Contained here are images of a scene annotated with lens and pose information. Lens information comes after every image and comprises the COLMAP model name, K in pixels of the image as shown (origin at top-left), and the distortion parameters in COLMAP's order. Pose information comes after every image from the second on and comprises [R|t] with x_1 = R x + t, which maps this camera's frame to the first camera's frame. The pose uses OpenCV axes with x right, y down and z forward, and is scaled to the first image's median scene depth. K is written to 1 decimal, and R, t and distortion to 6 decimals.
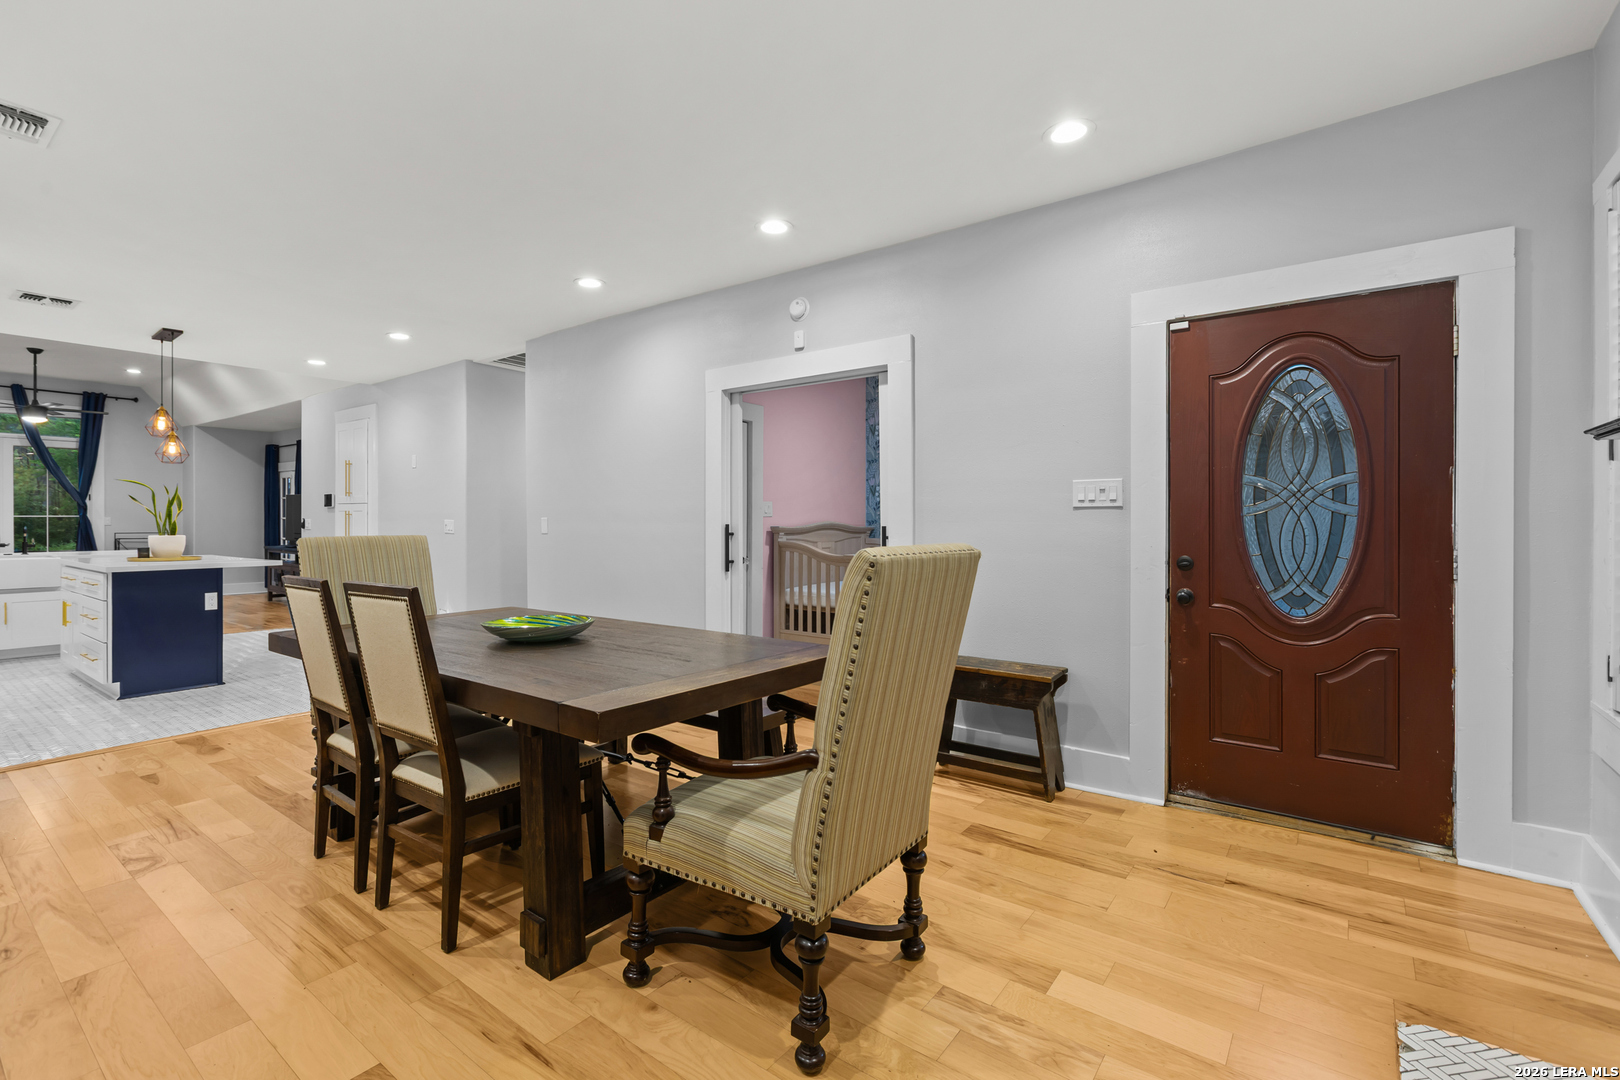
lens RADIAL K [[728.3, 0, 808.9], [0, 728.3, 534.7], [0, 0, 1]] dist [-0.003218, -0.000292]
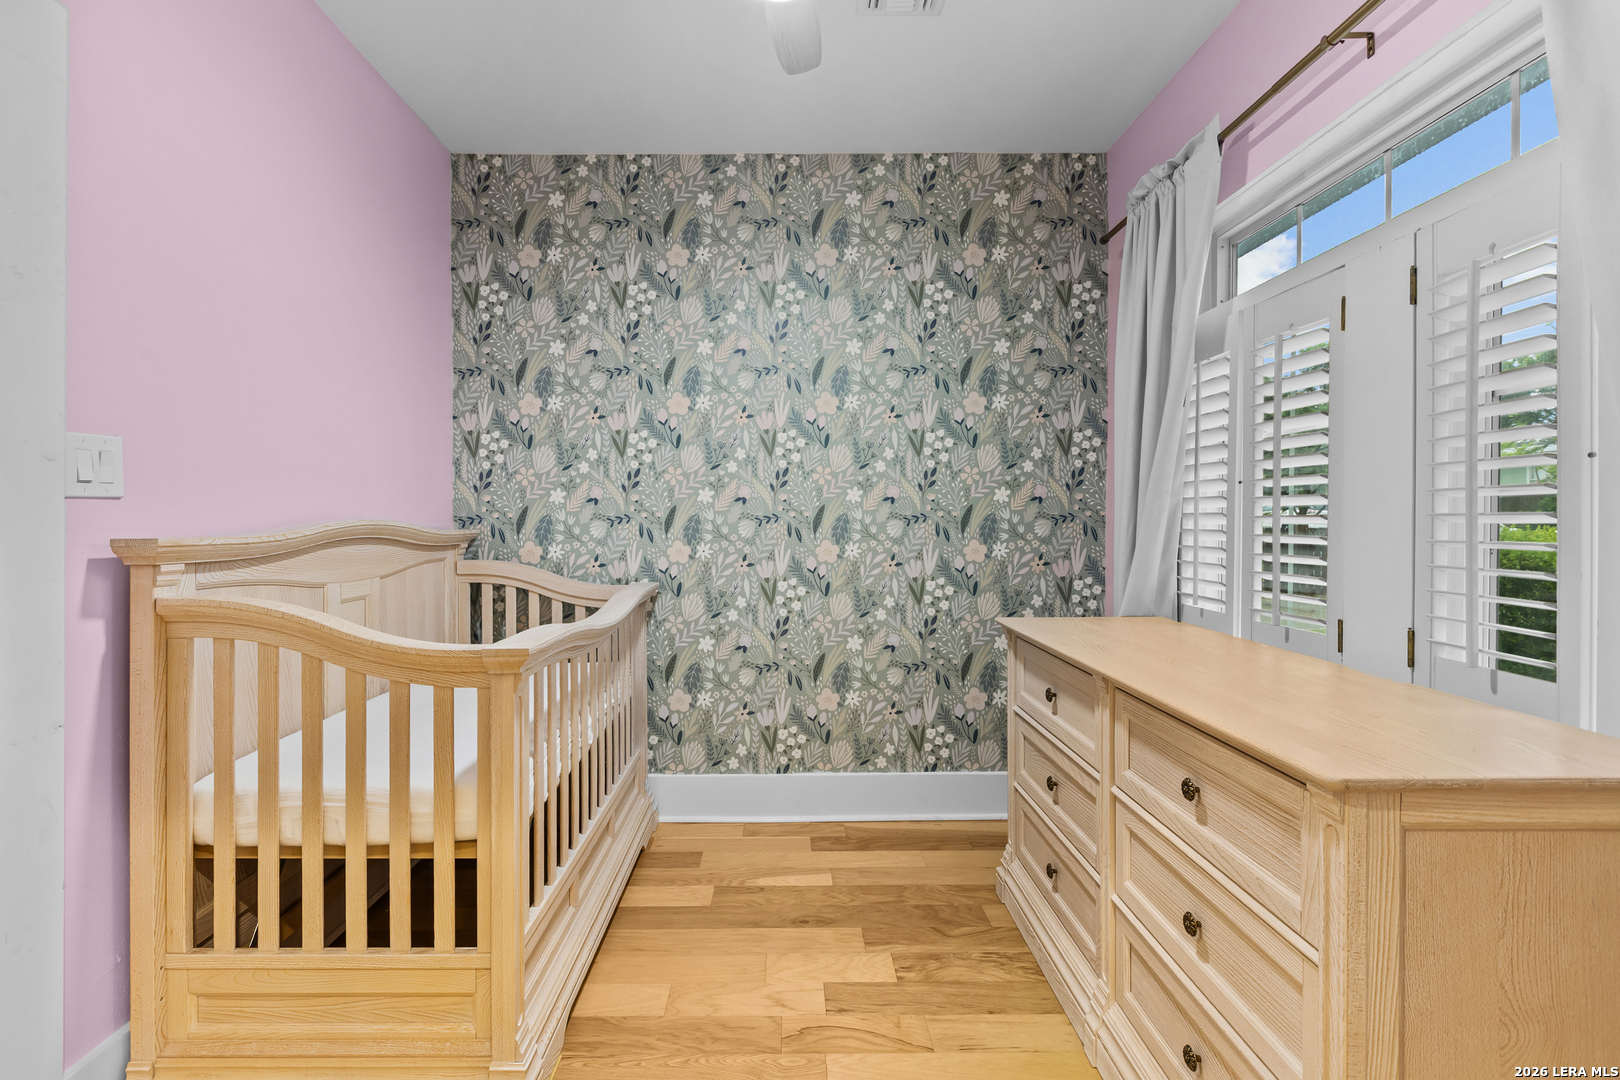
lens RADIAL K [[728.3, 0, 803.4], [0, 728.3, 533.5], [0, 0, 1]] dist [-0.003218, -0.000292]
pose [[0.788539, -0.001415, 0.614984, -0.019833], [-0.001235, 0.999992, 0.003885, -0.014298], [-0.614984, -0.003823, 0.788530, 0.674317]]
